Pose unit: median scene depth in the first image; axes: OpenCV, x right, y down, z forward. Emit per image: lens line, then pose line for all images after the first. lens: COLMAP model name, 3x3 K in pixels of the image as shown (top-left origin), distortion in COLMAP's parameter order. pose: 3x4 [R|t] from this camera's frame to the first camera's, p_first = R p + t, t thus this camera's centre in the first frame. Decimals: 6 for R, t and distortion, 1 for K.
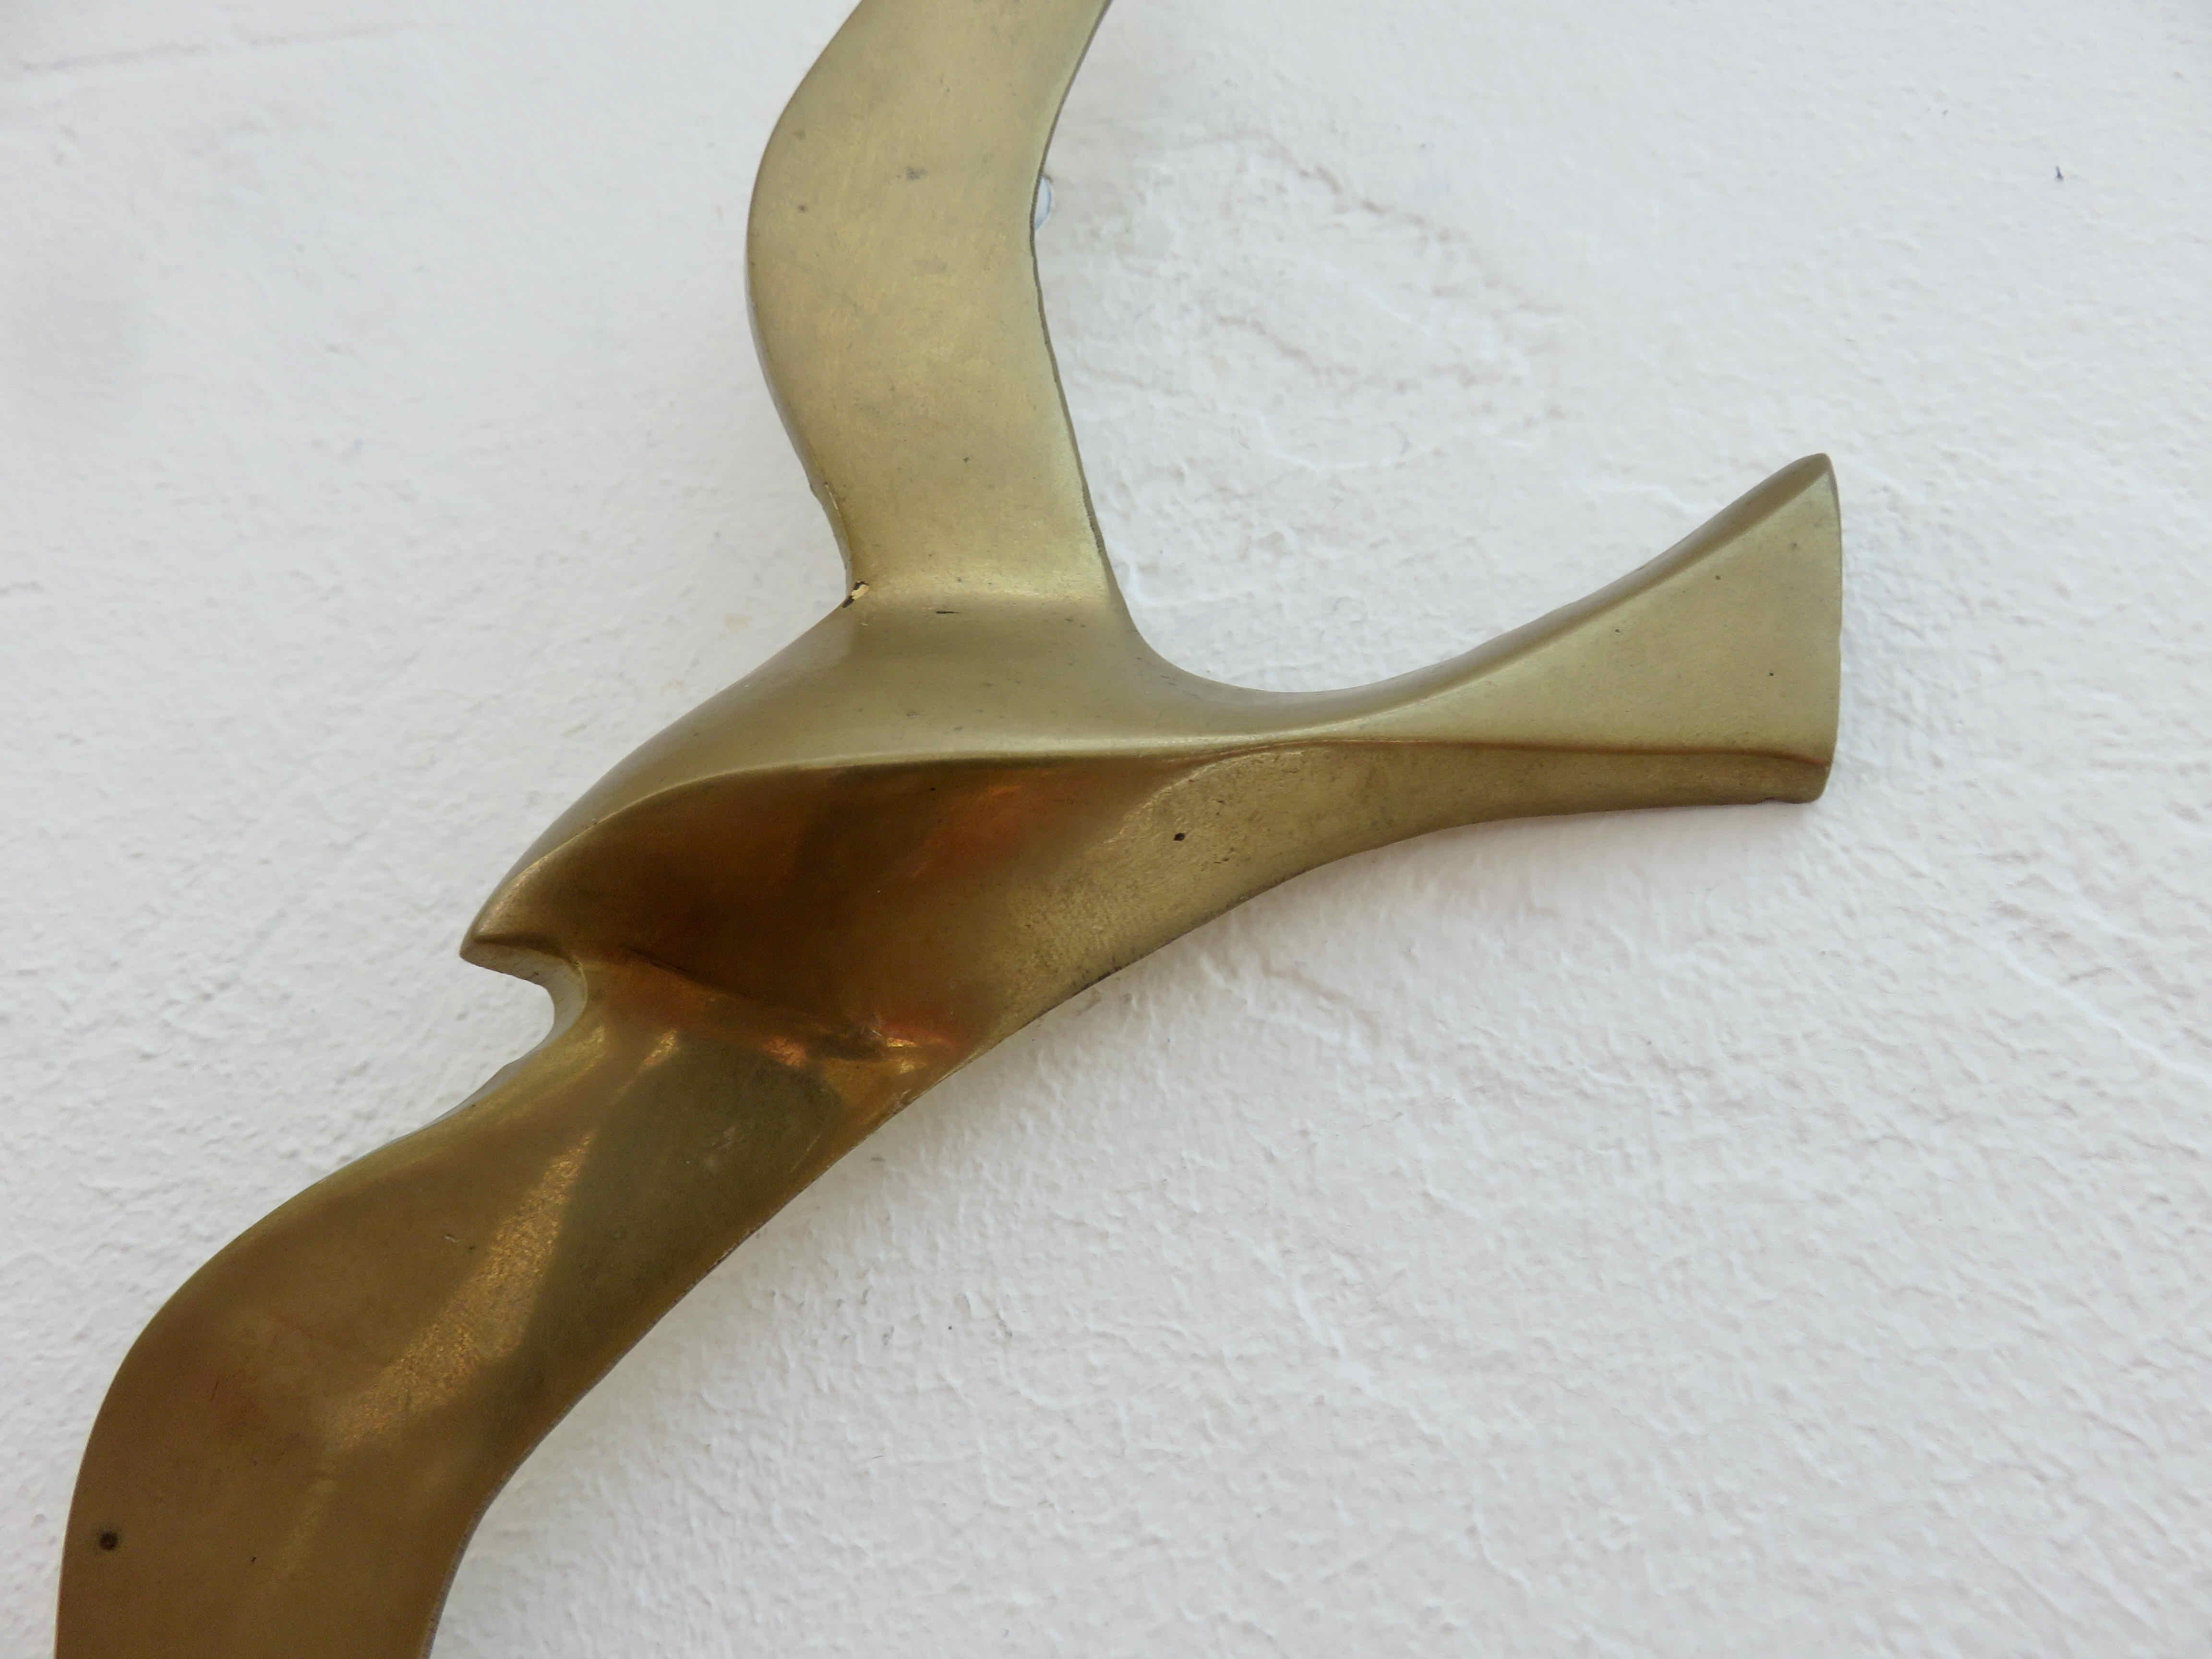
lens RADIAL K [[1663.8, 0, 1113.4], [0, 1663.8, 835.6], [0, 0, 1]] dist [-0.003156, -0.015072]
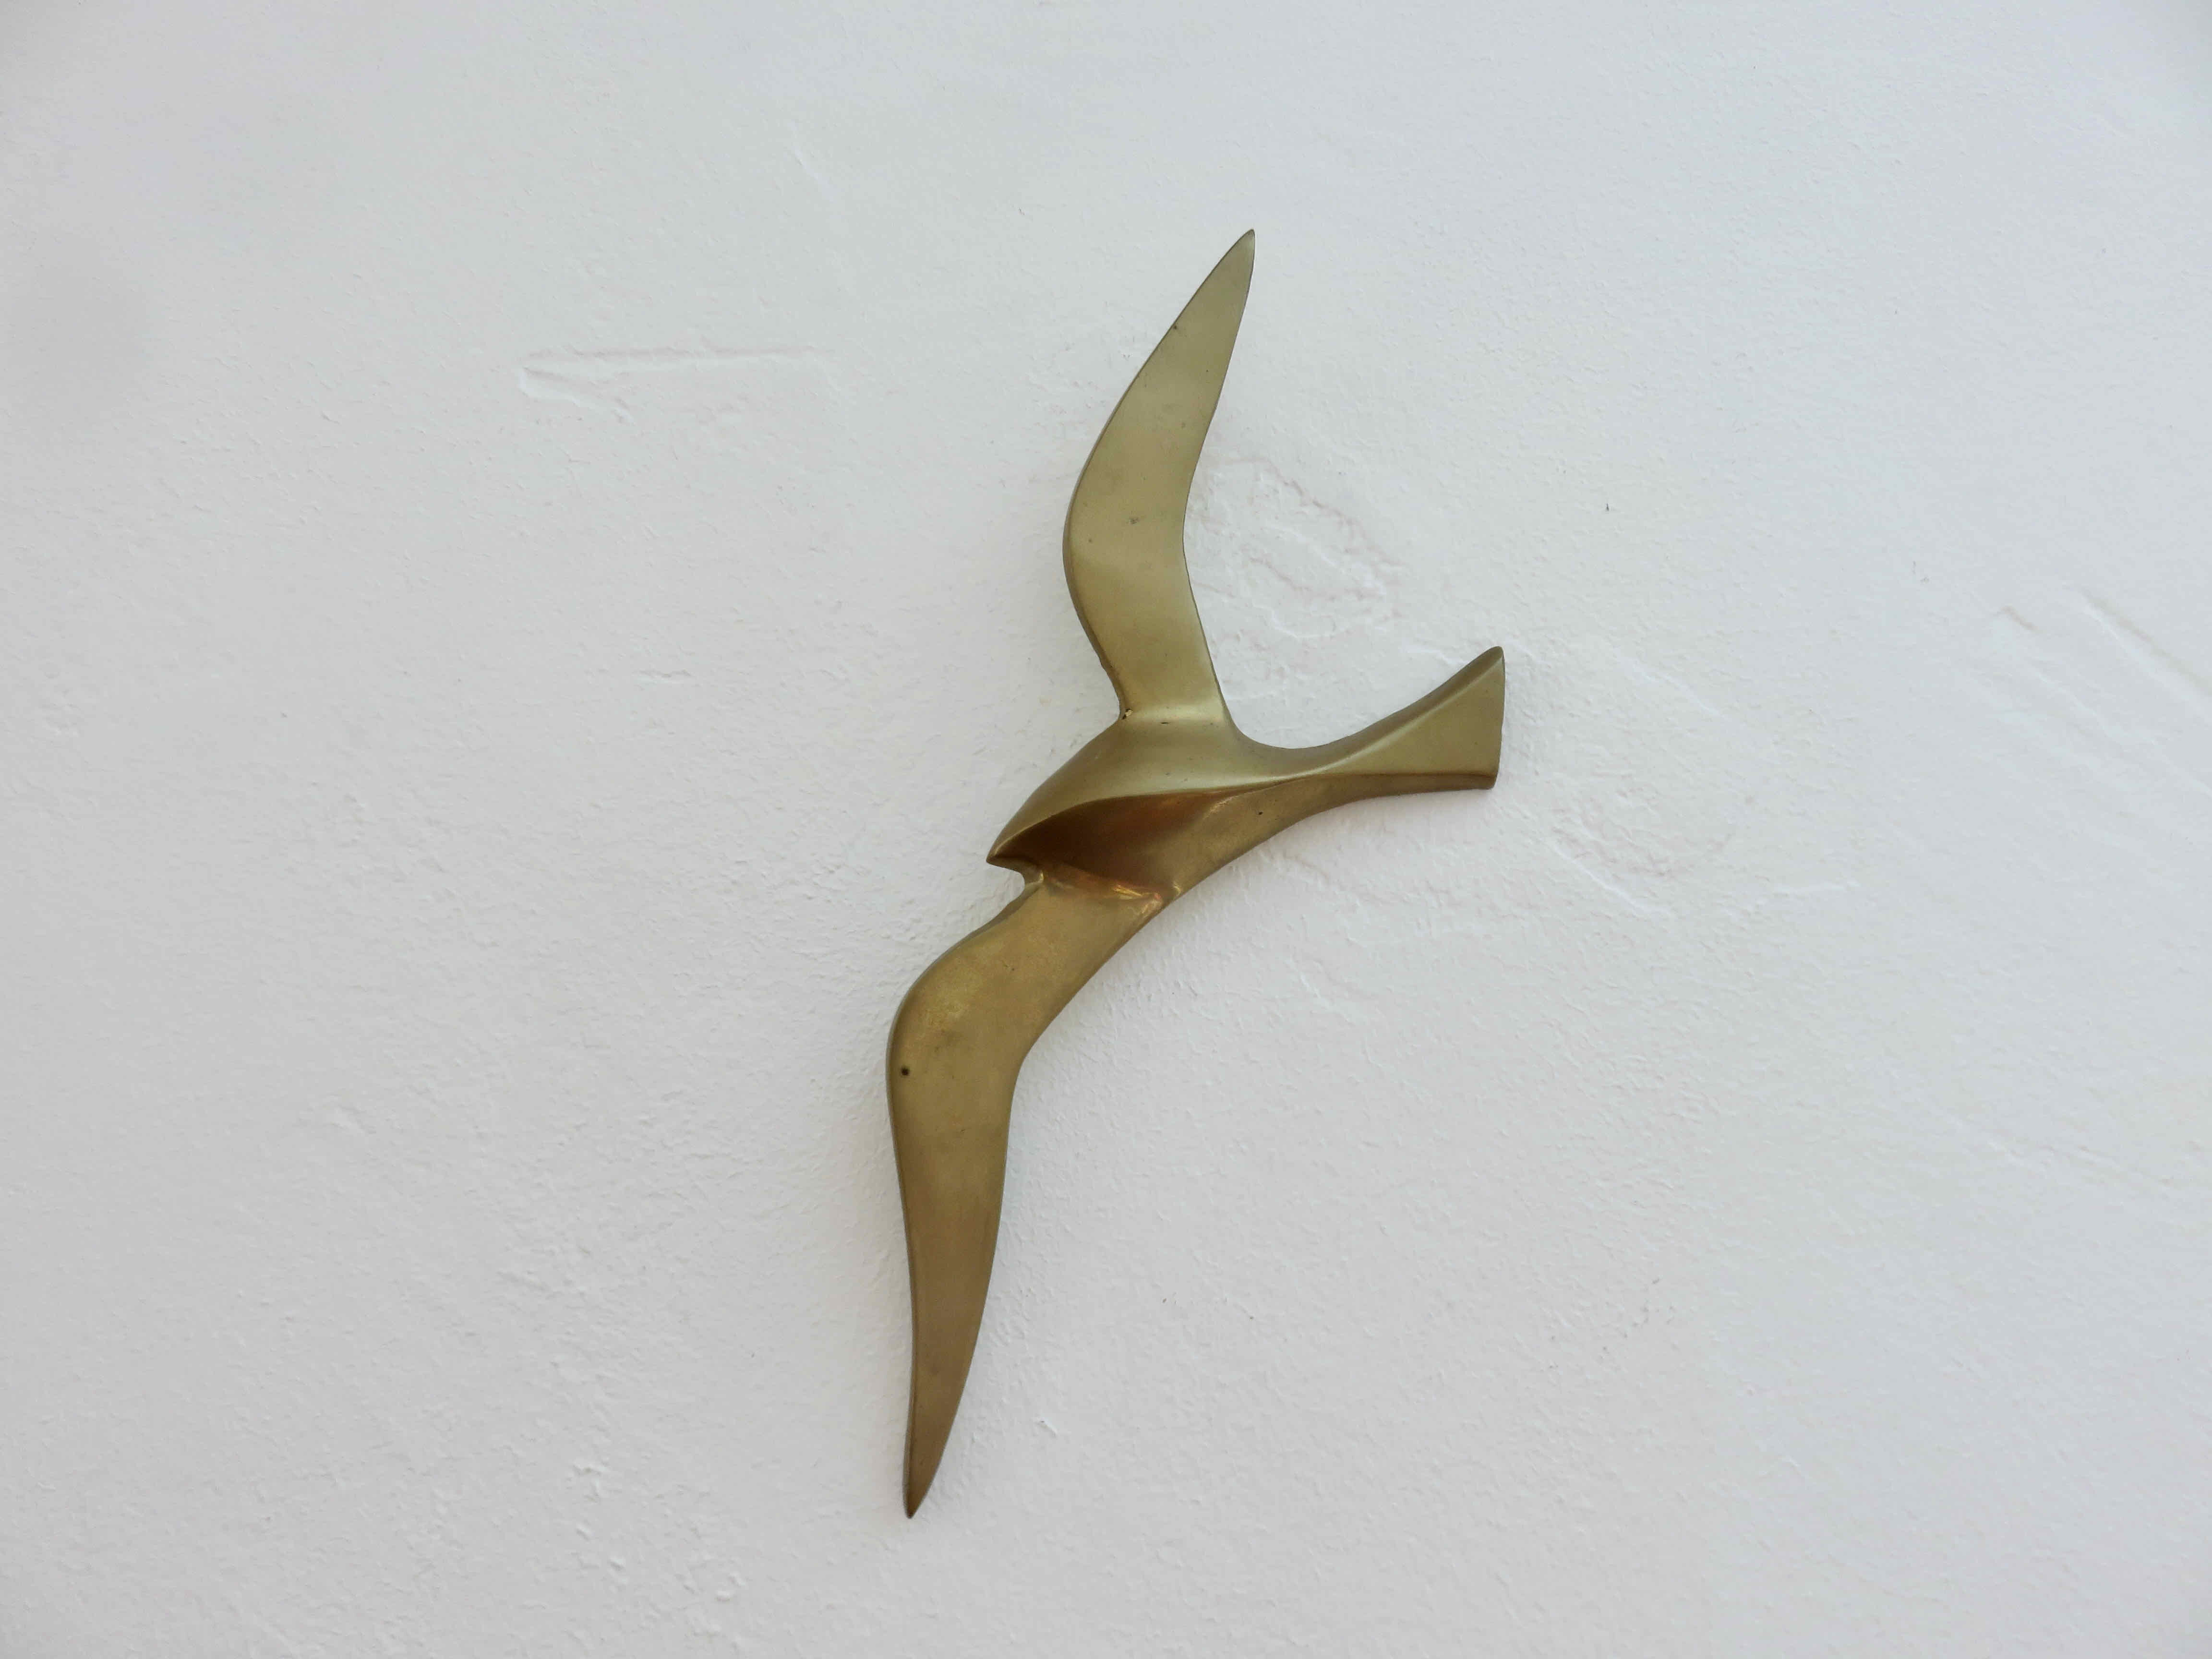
lens RADIAL K [[1663.8, 0, 1118.9], [0, 1663.8, 830.1], [0, 0, 1]] dist [-0.003156, -0.015072]
pose [[0.993485, -0.023311, 0.111557, -0.421938], [0.006344, 0.988651, 0.150097, -0.325213], [-0.113790, -0.148412, 0.982357, -1.404850]]
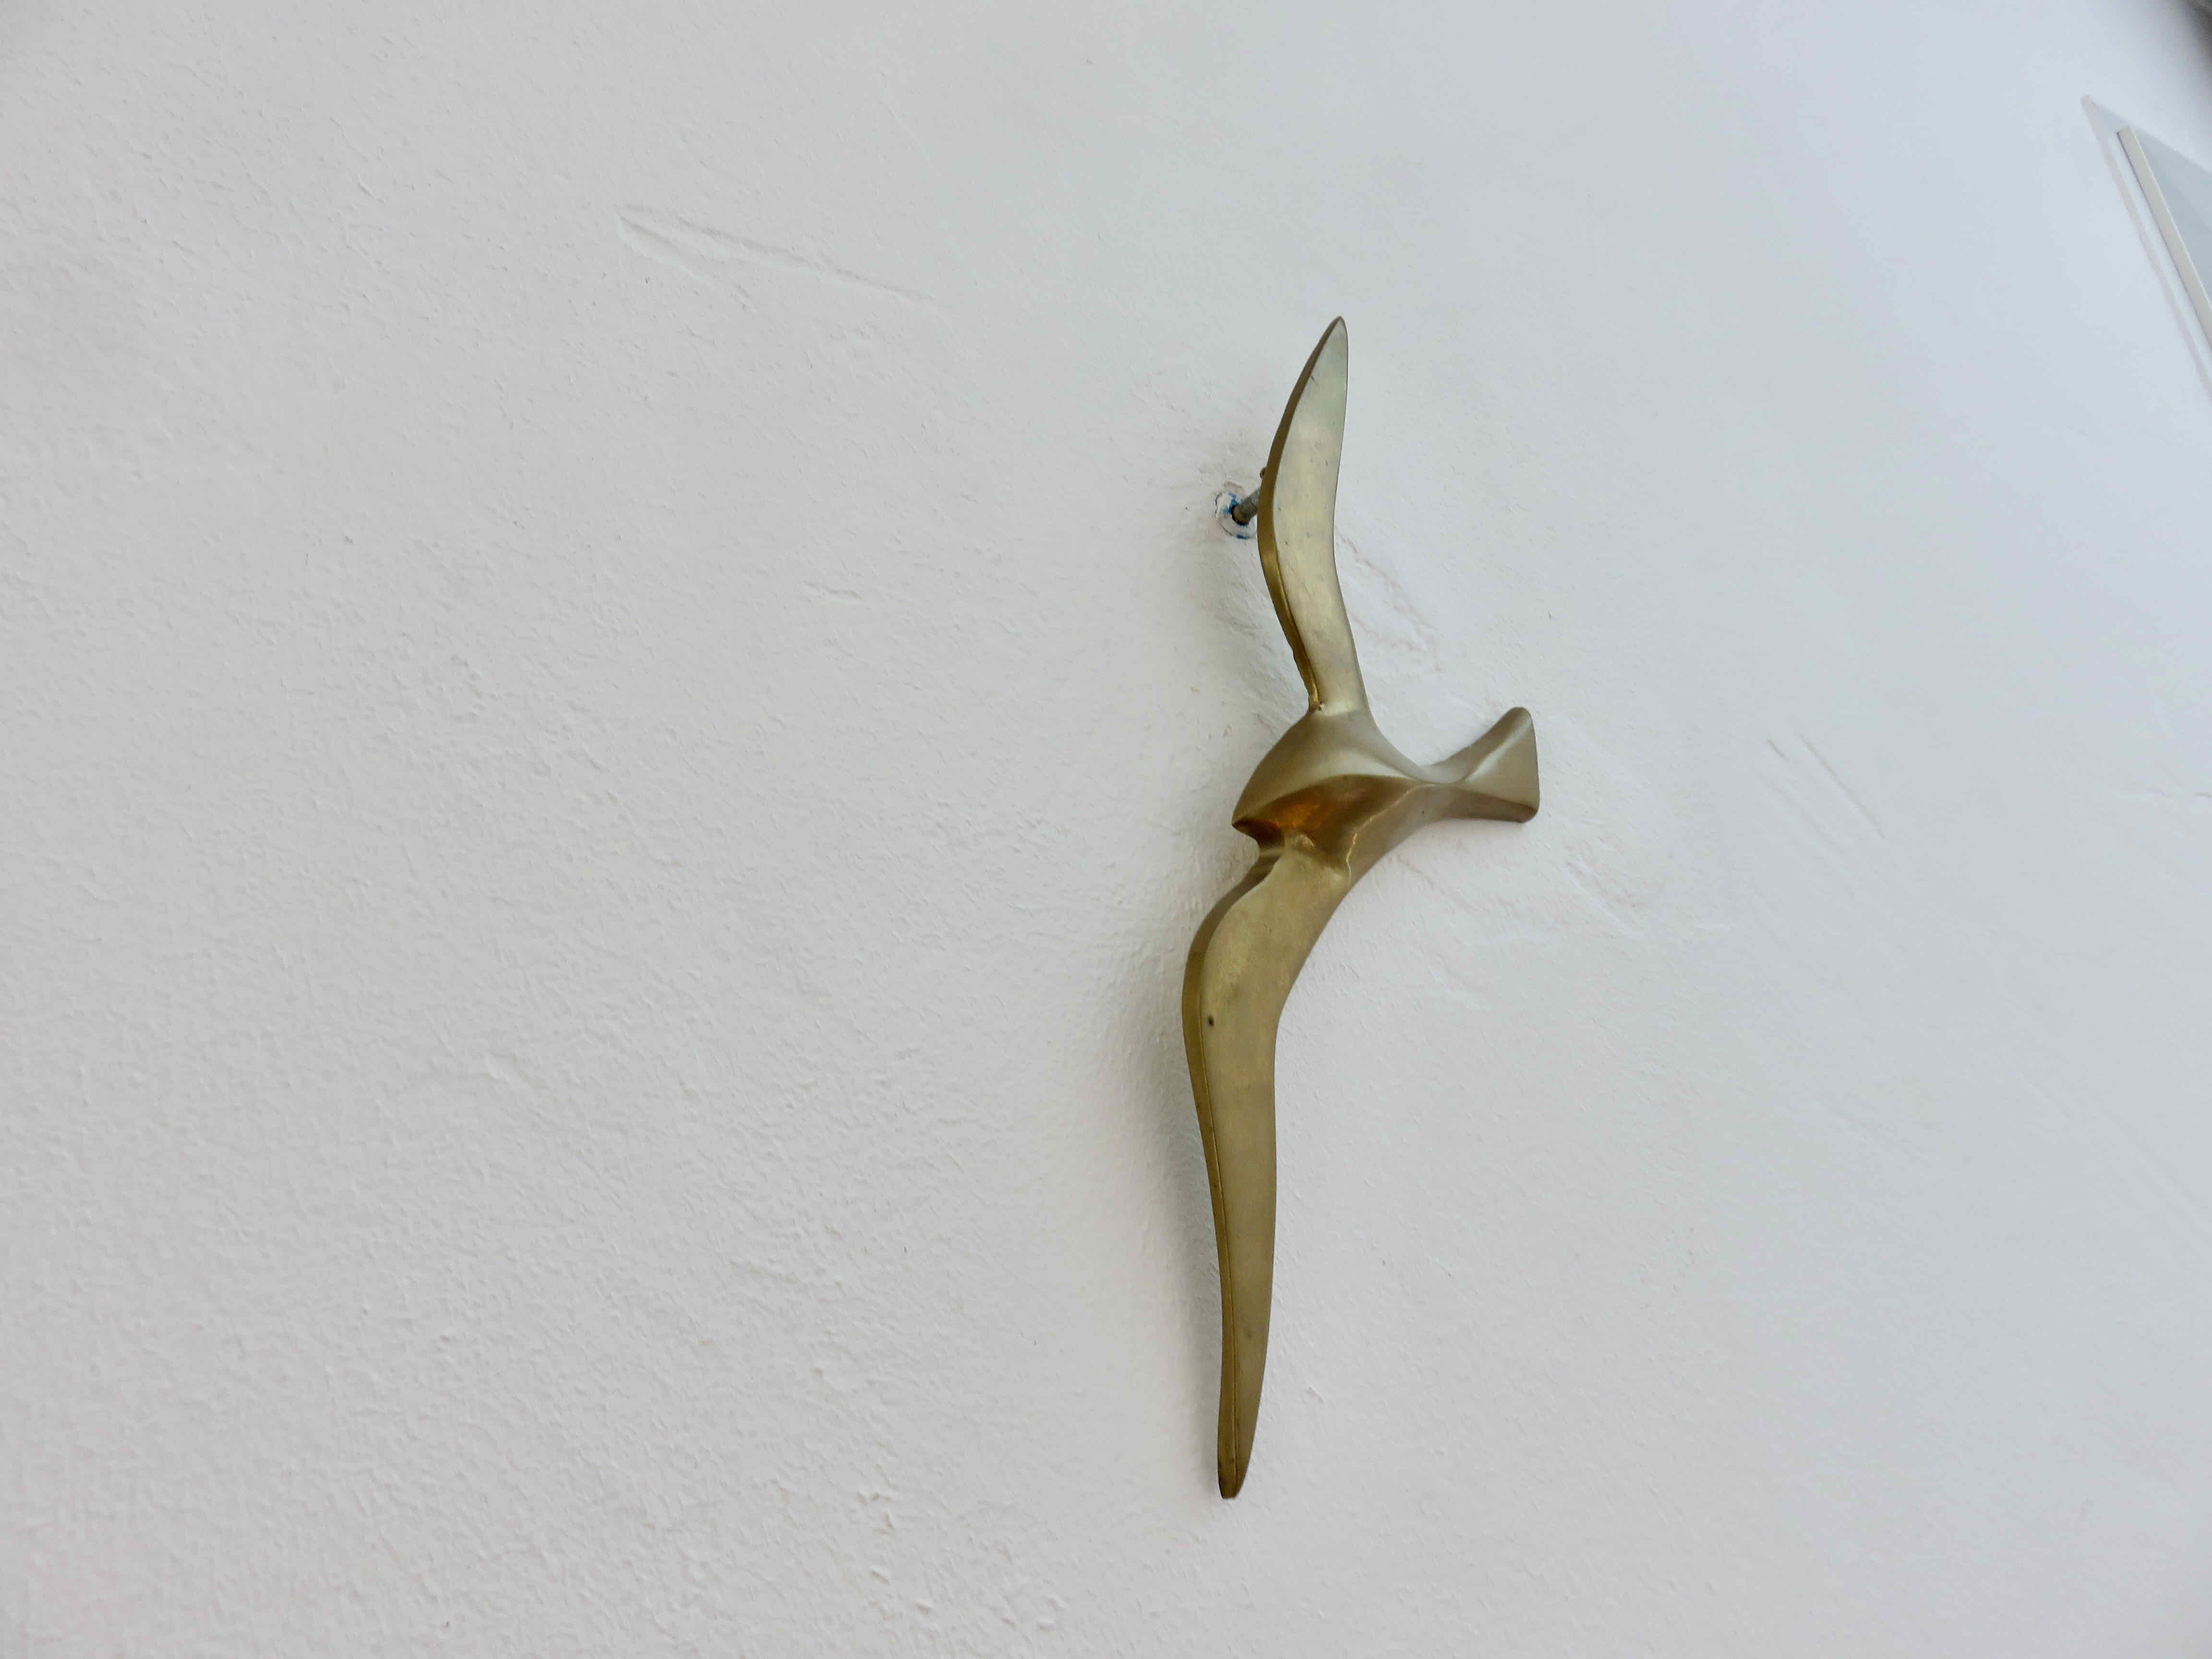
lens RADIAL K [[1663.8, 0, 1125.9], [0, 1663.8, 823.7], [0, 0, 1]] dist [-0.003156, -0.015072]
pose [[0.736342, 0.111761, 0.667315, -2.004719], [-0.122679, 0.991969, -0.030765, 0.152574], [-0.665394, -0.059212, 0.744140, -0.742514]]
